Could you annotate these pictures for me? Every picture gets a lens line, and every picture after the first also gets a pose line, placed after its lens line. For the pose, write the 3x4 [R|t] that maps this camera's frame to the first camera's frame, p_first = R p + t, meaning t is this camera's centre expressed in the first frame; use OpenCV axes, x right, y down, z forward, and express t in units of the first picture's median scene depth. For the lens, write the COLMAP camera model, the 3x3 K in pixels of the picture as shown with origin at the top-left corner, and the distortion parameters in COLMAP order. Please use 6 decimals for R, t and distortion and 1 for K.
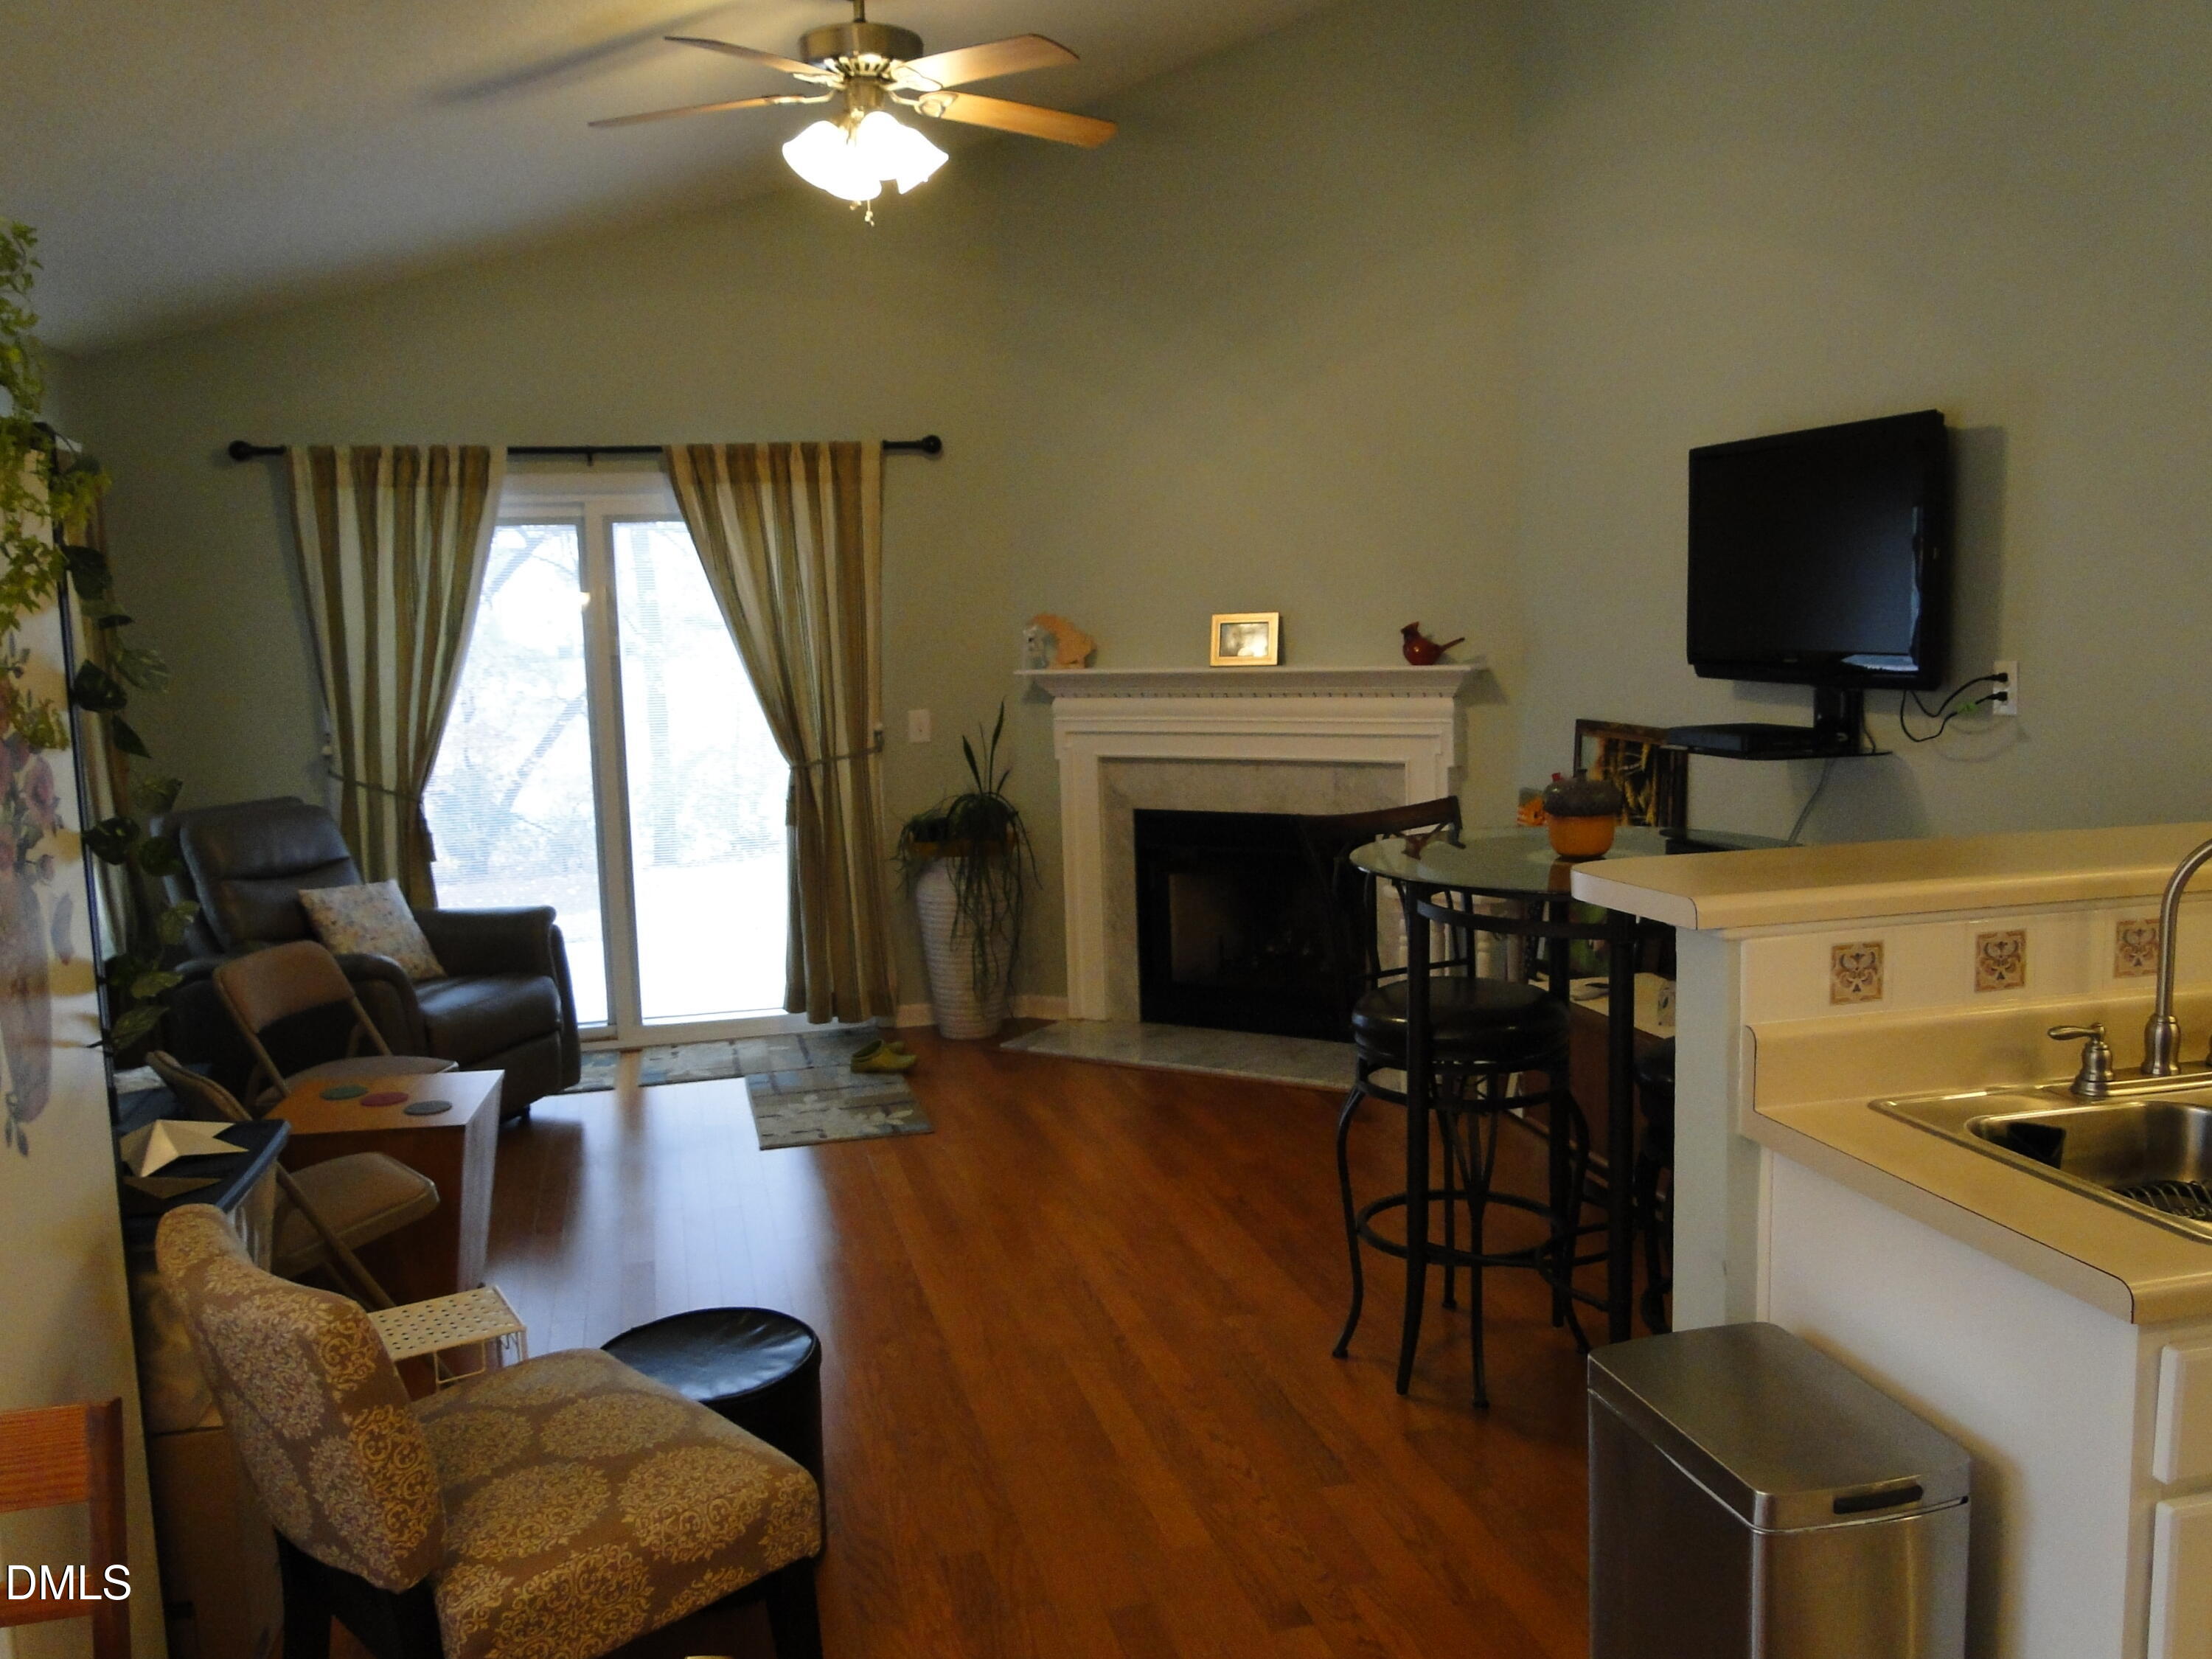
lens RADIAL K [[1826.7, 0, 1106.2], [0, 1826.7, 825.9], [0, 0, 1]] dist [0.001103, -0.008089]
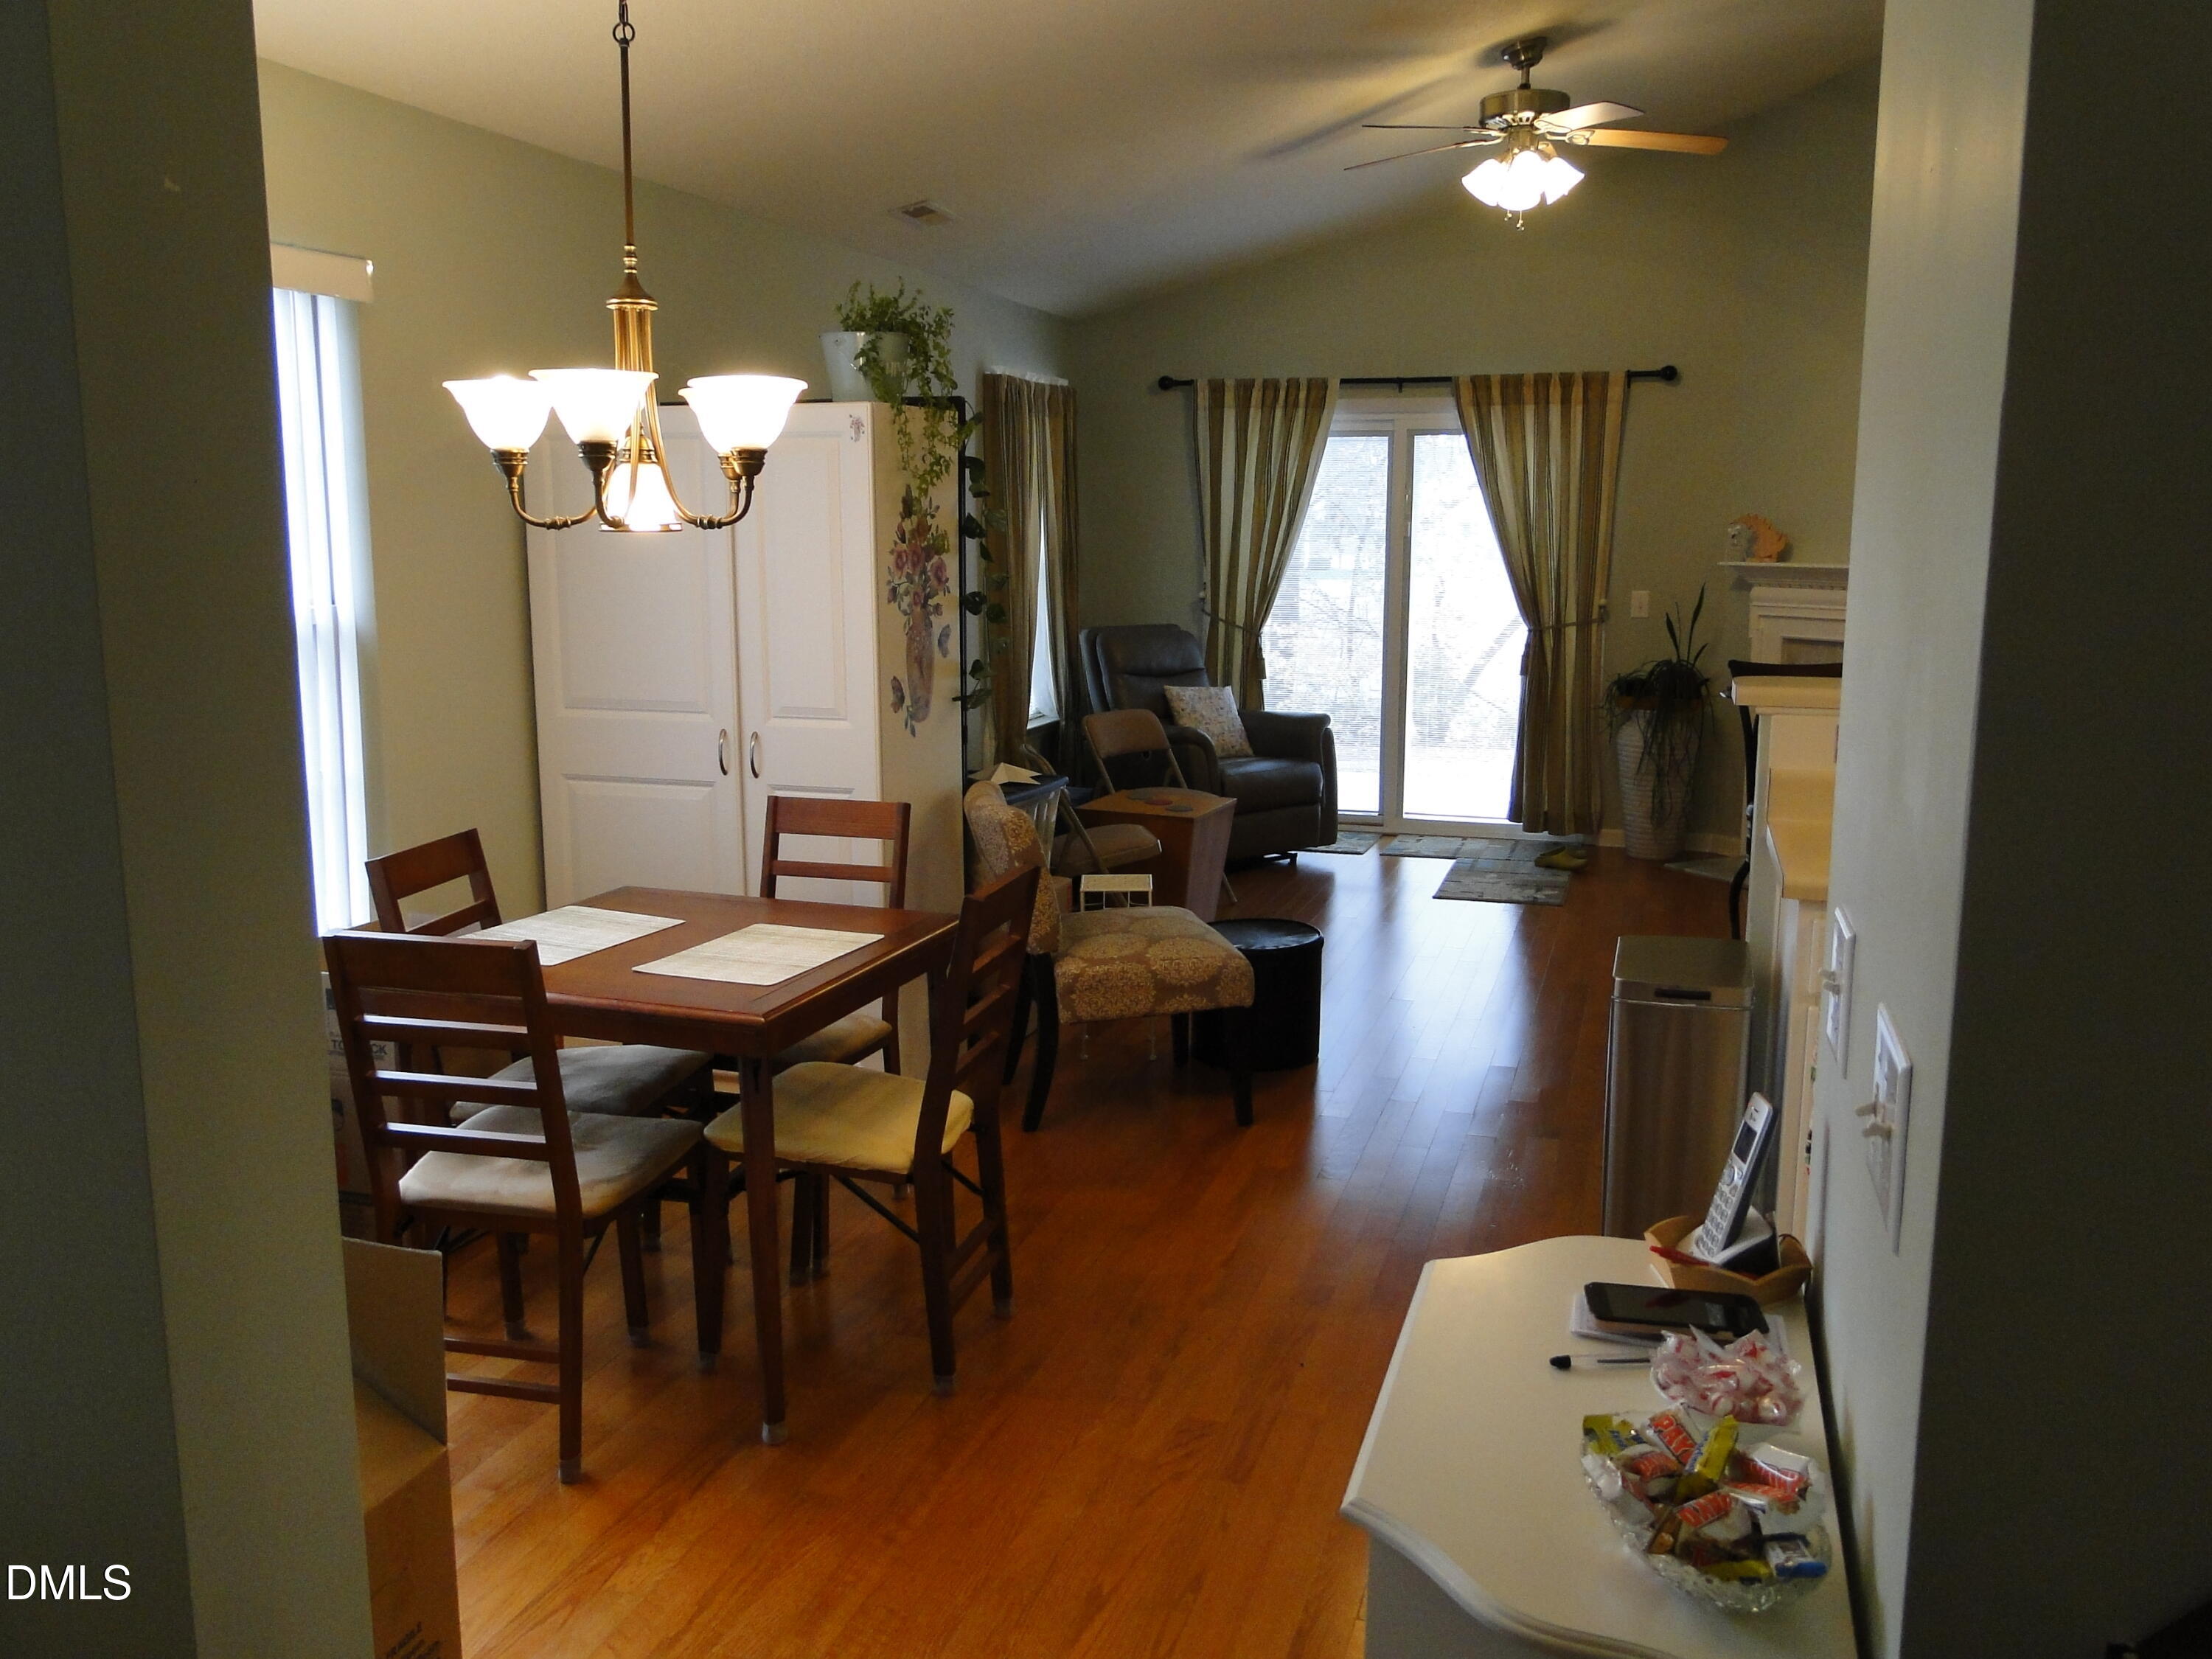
lens RADIAL K [[1826.7, 0, 1107.1], [0, 1826.7, 830.2], [0, 0, 1]] dist [0.001103, -0.008089]
pose [[0.854321, 0.120212, -0.505653, 0.251843], [-0.091098, 0.992458, 0.082029, 0.030886], [0.511700, -0.024015, 0.858828, -0.266169]]
